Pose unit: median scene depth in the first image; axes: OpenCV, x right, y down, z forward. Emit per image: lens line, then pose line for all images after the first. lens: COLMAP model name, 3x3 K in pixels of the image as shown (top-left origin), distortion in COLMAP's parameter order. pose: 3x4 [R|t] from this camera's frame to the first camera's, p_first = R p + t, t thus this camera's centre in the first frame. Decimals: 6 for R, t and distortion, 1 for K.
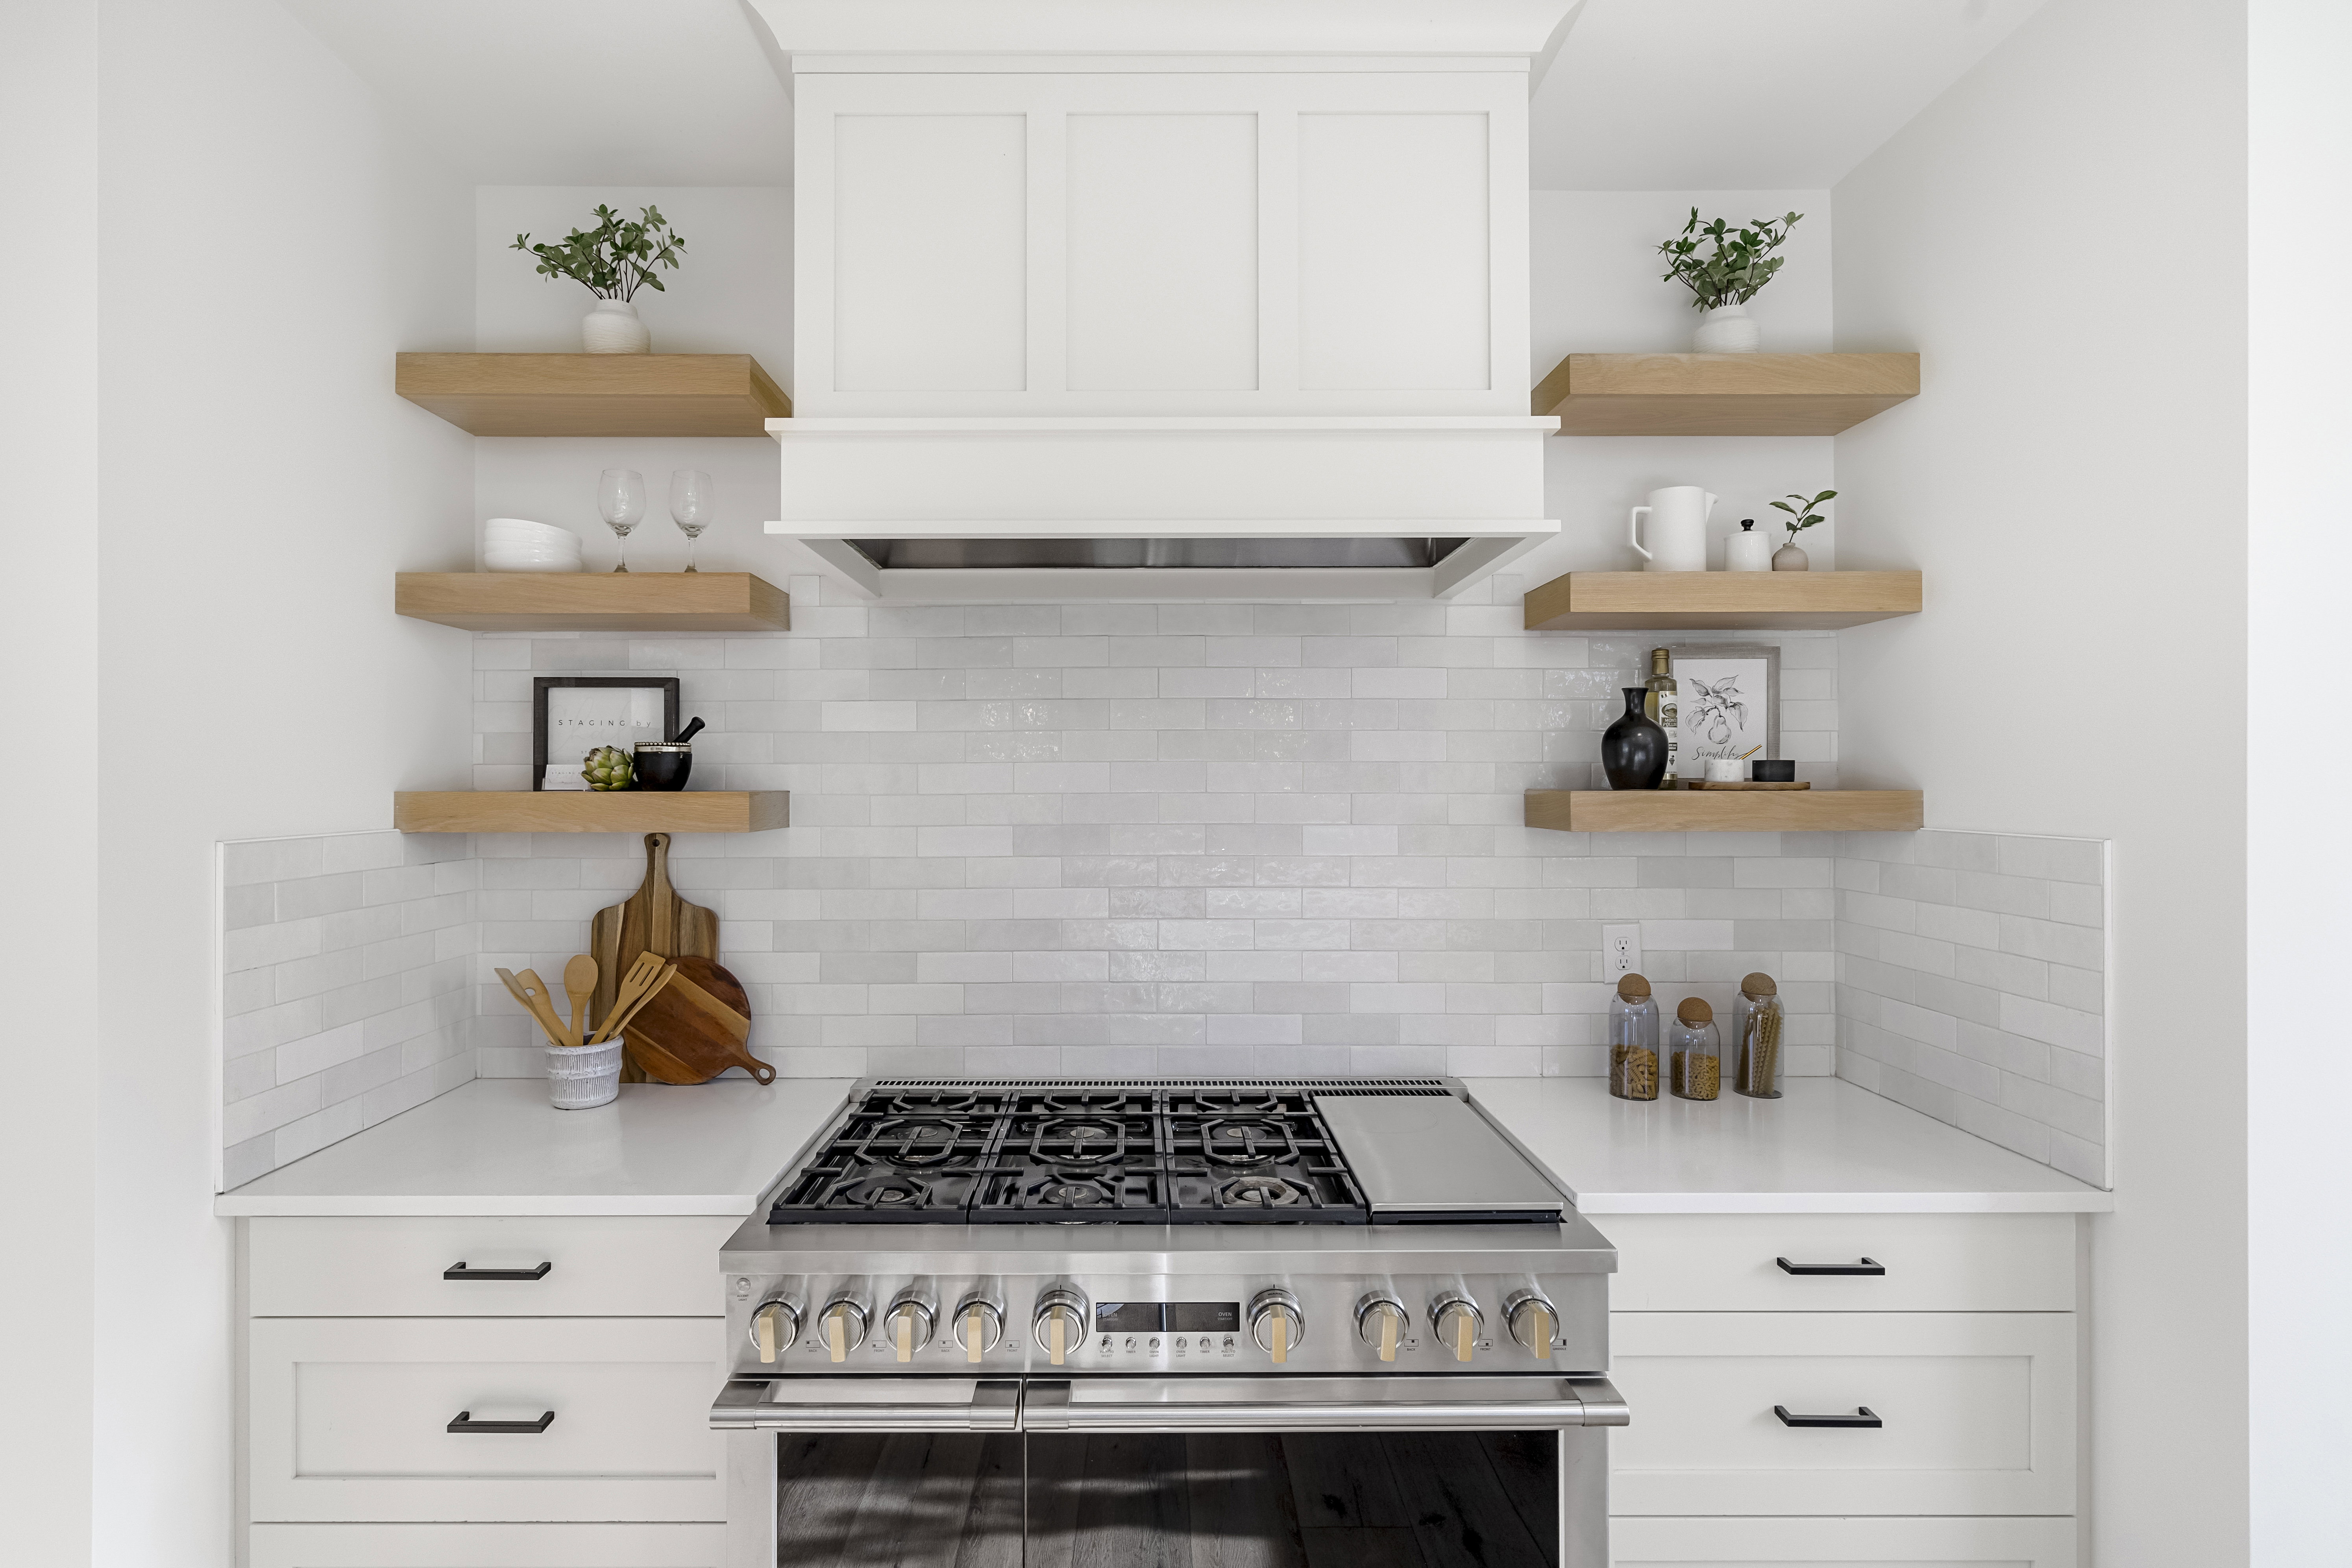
lens RADIAL K [[1082.9, 0, 1143.9], [0, 1082.9, 783.9], [0, 0, 1]] dist [-0.009104, 0.002383]
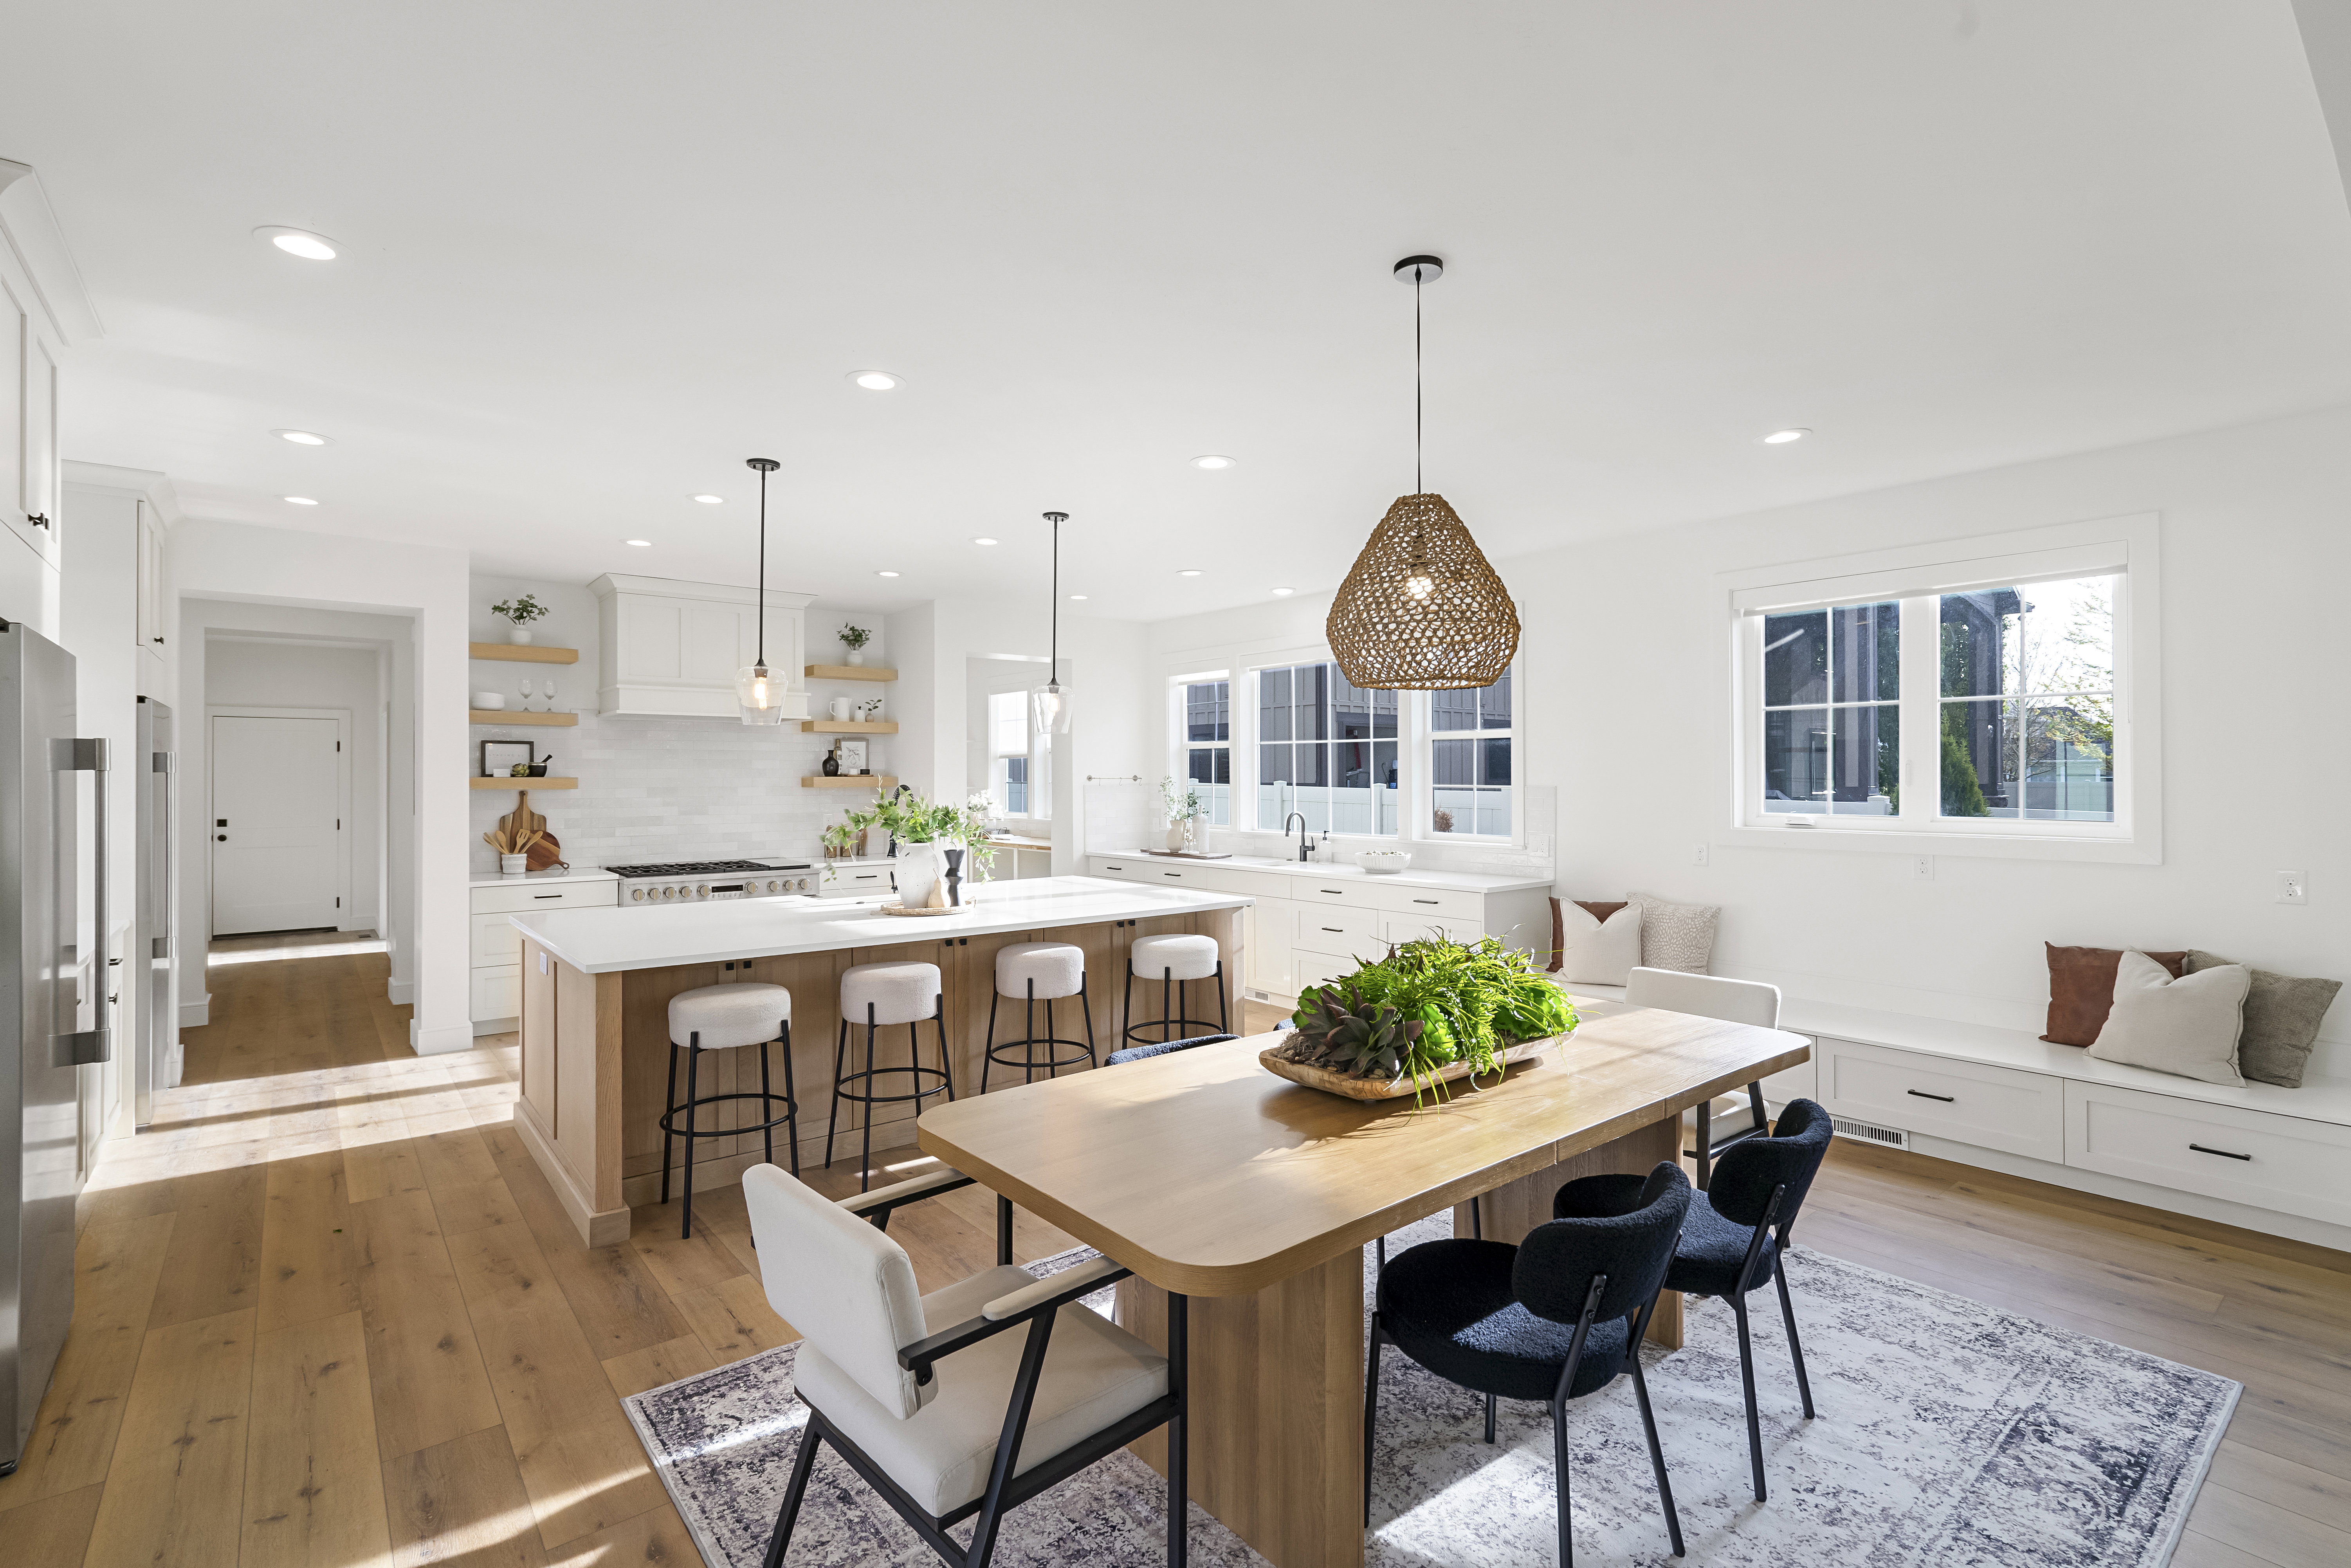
lens RADIAL K [[1082.4, 0, 1171.7], [0, 1082.4, 771.3], [0, 0, 1]] dist [-0.009104, 0.002383]
pose [[0.777124, 0.001859, 0.629344, -1.000501], [0.000837, 0.999992, -0.003987, 0.002781], [-0.629346, 0.003626, 0.777116, -2.693542]]
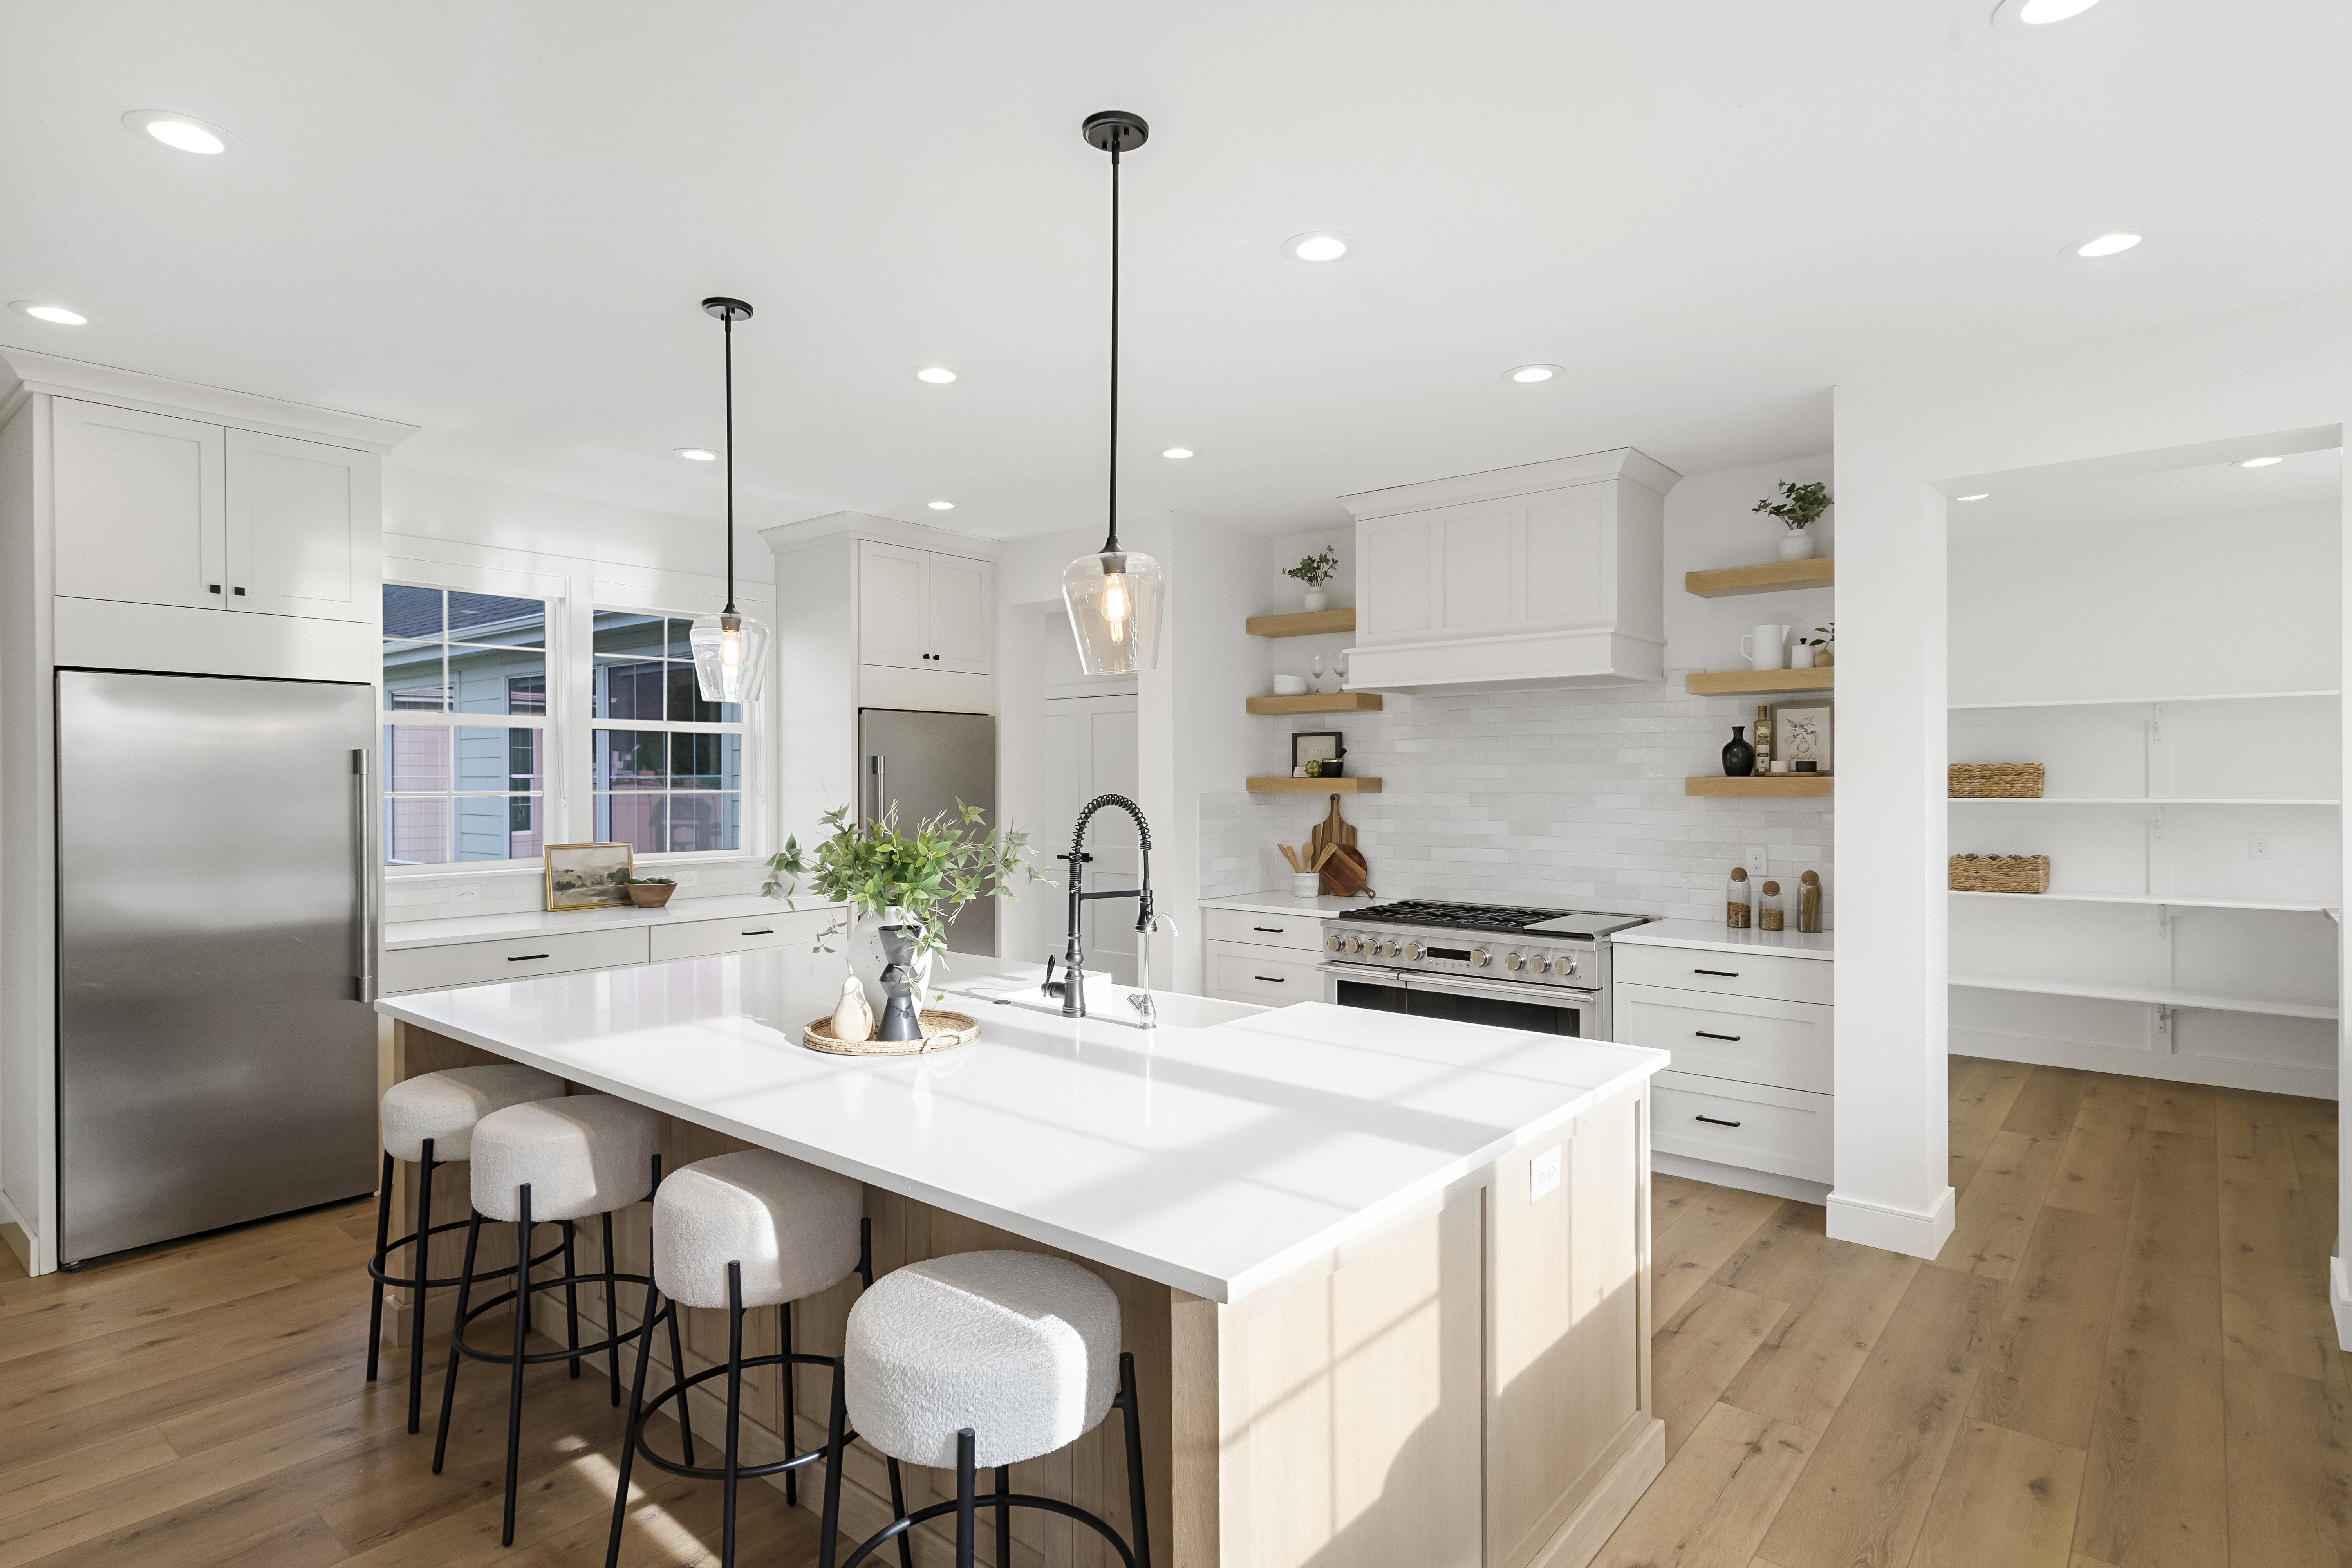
lens RADIAL K [[1235.0, 0, 1177.8], [0, 1235.0, 781.6], [0, 0, 1]] dist [0.009917, -0.000382]
pose [[0.765140, 0.001243, -0.643863, 1.138973], [0.002531, 0.999985, 0.004939, 0.001373], [0.643859, -0.005409, 0.765125, -1.446172]]
